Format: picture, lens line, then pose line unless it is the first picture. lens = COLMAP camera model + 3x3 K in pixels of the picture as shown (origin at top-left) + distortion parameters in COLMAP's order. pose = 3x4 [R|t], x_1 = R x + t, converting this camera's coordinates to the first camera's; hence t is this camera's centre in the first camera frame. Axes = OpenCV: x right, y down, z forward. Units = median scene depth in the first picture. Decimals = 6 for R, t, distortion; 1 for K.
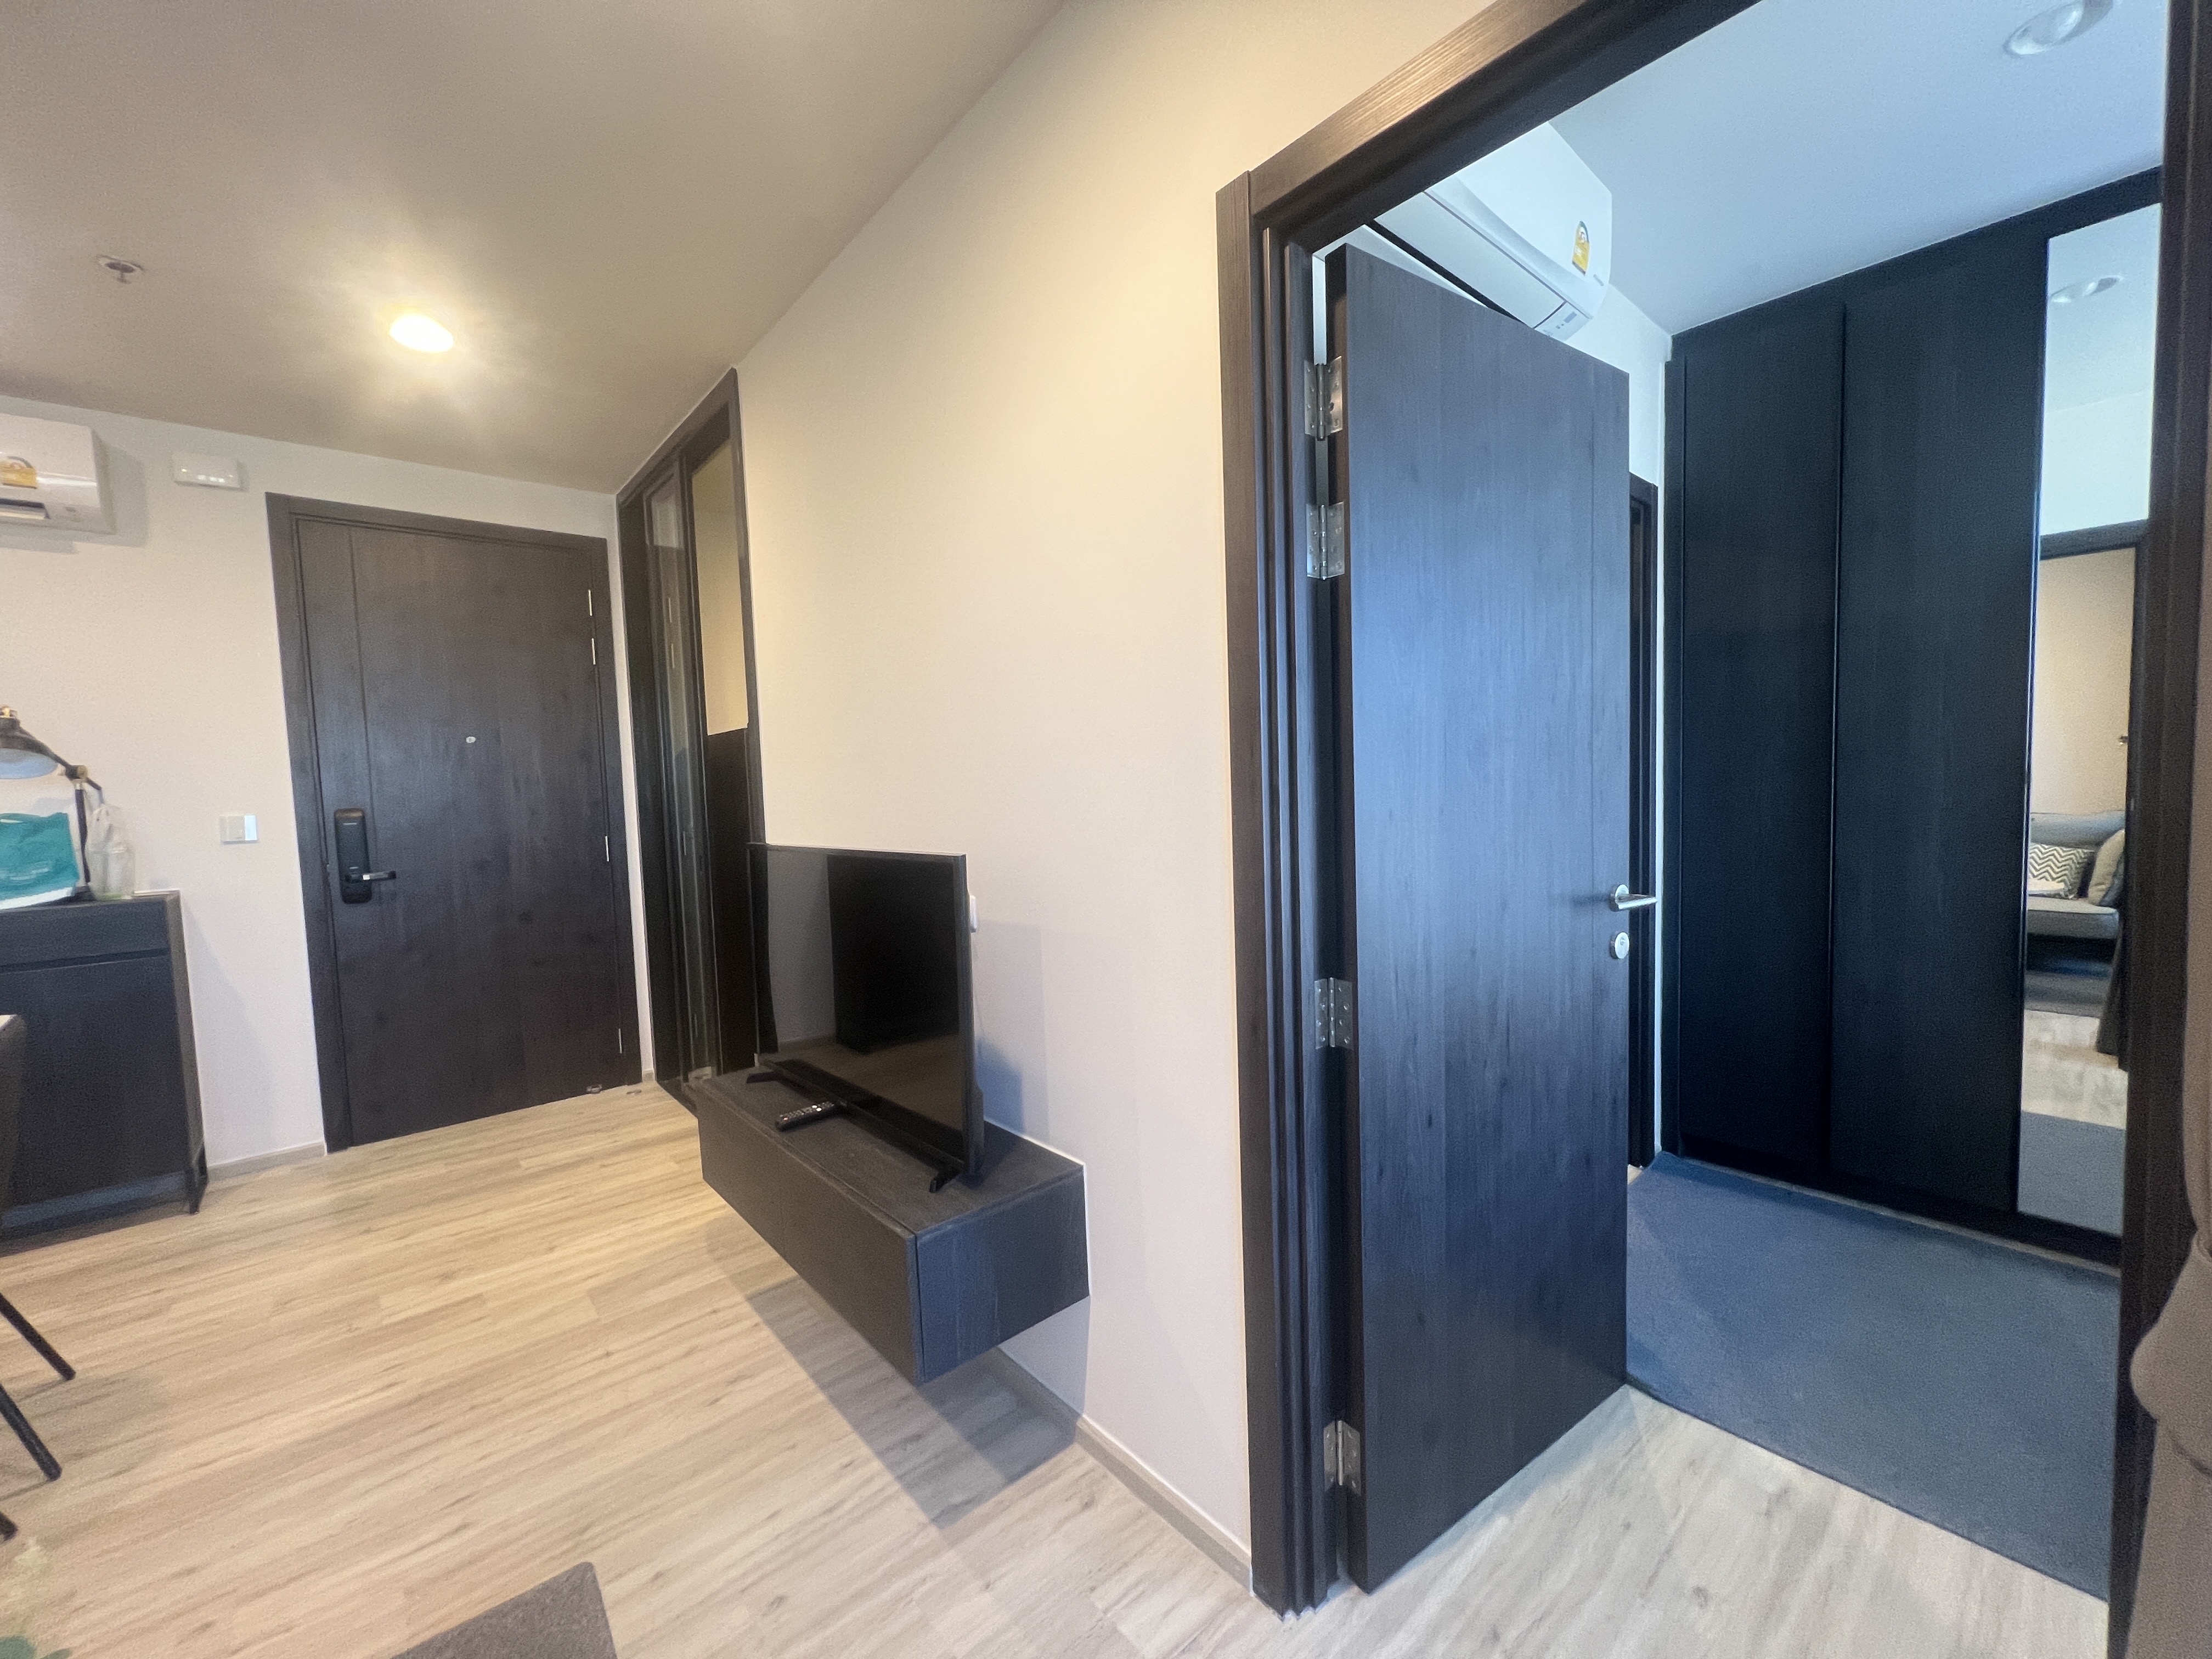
lens RADIAL K [[888.2, 0, 1108.8], [0, 888.2, 829.6], [0, 0, 1]] dist [0.001976, -0.000277]
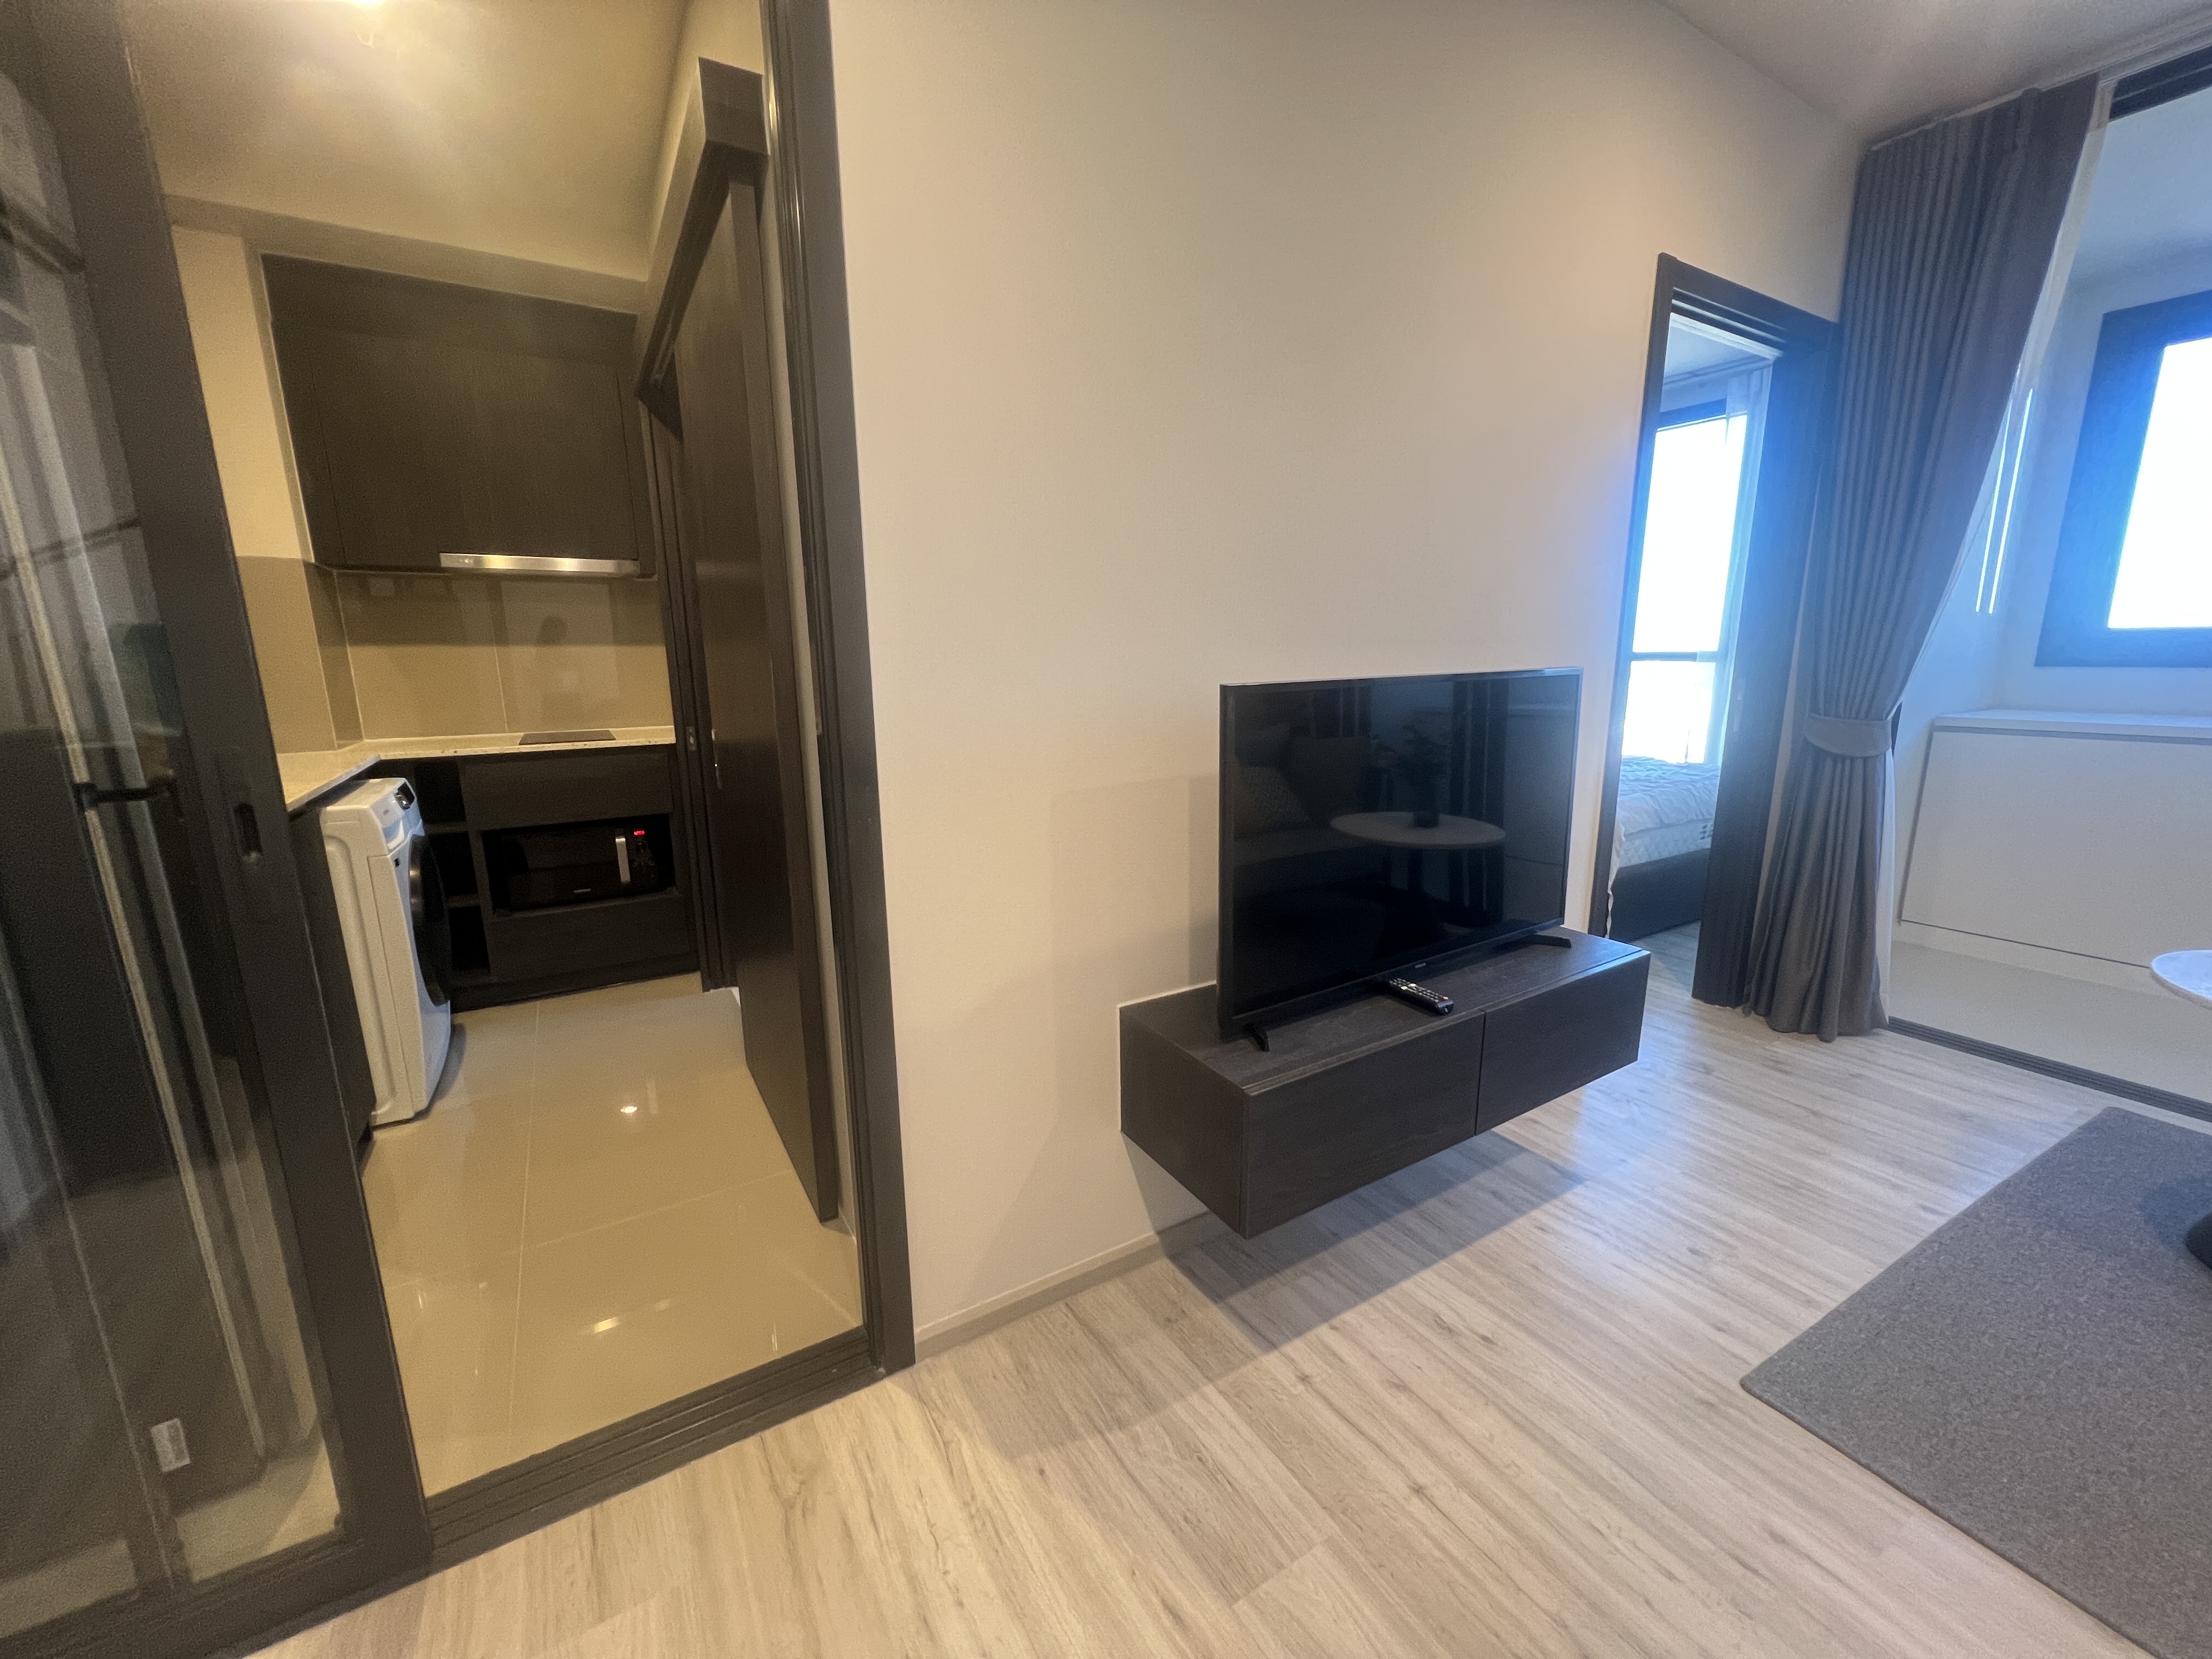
lens RADIAL K [[886.3, 0, 1108.5], [0, 886.3, 828.9], [0, 0, 1]] dist [-0.003521, 0.001223]
pose [[0.171456, -0.161919, 0.971795, -0.937715], [0.065741, 0.986083, 0.152701, 0.015344], [-0.982996, 0.037705, 0.179715, 0.897736]]
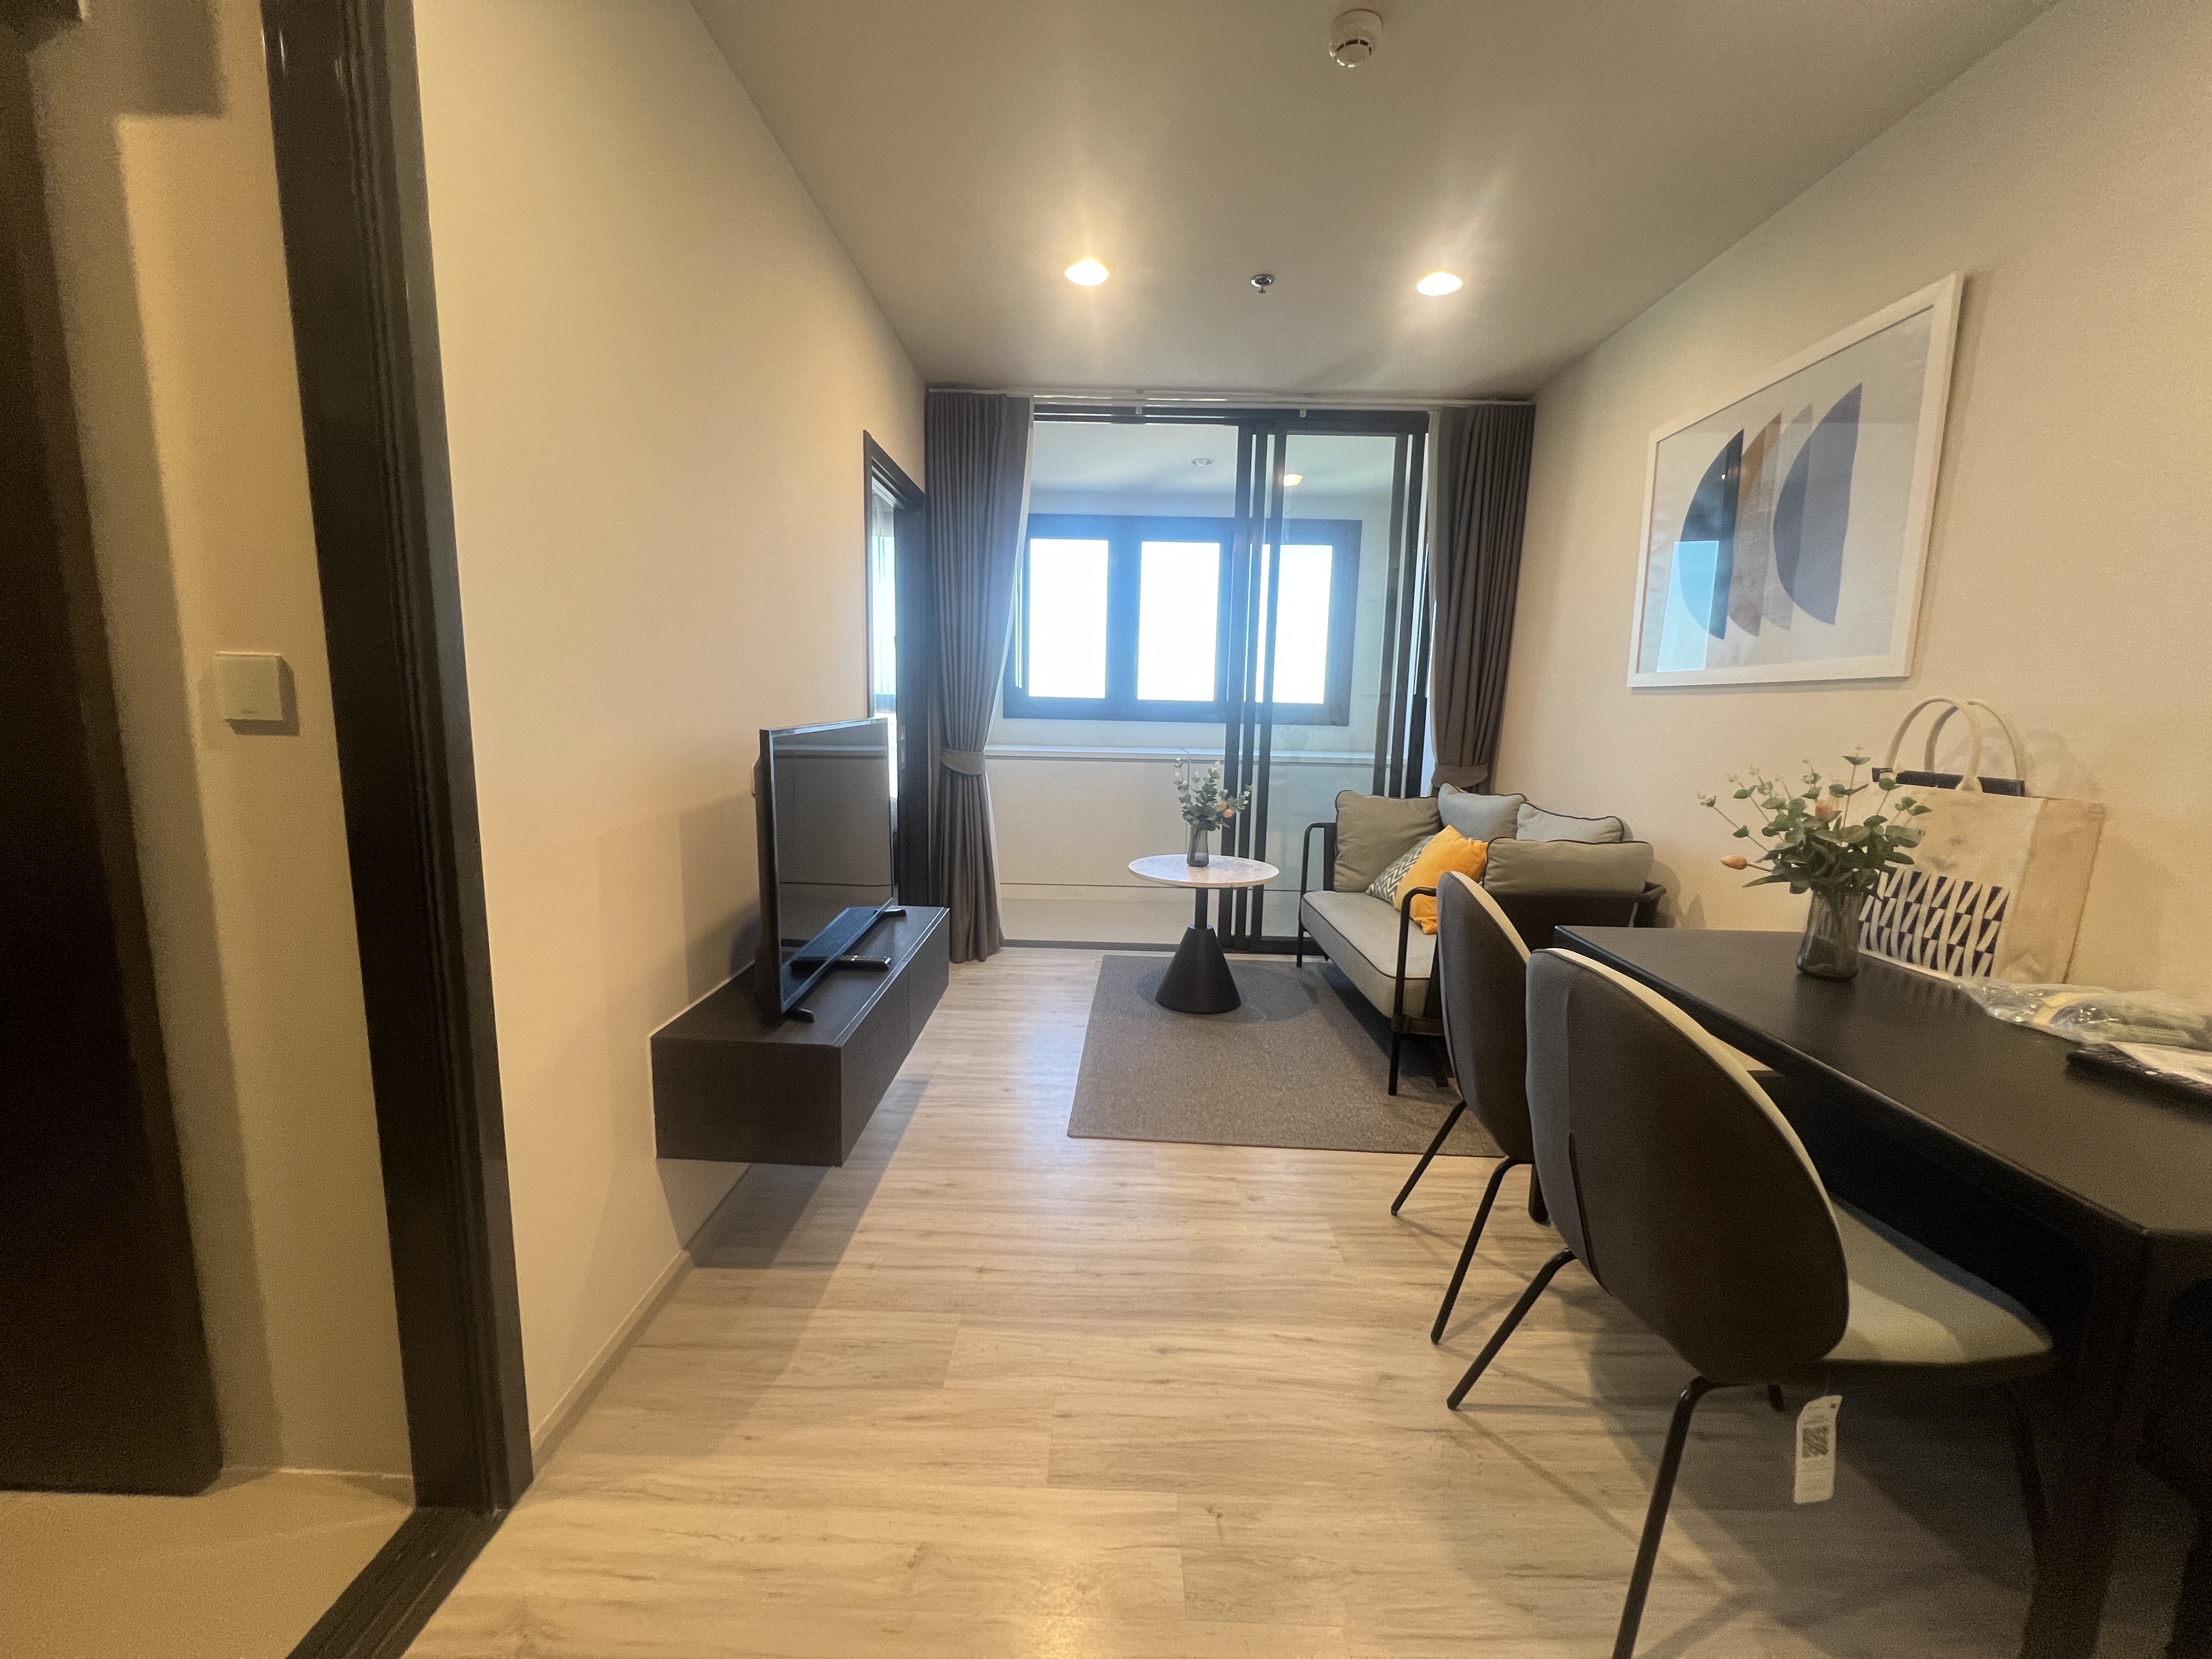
lens RADIAL K [[886.3, 0, 1109.2], [0, 886.3, 818.6], [0, 0, 1]] dist [-0.003521, 0.001223]
pose [[-0.746315, -0.072179, 0.661668, -1.028221], [0.040488, 0.987339, 0.153372, -0.011390], [-0.664360, 0.141254, -0.733943, 1.261403]]
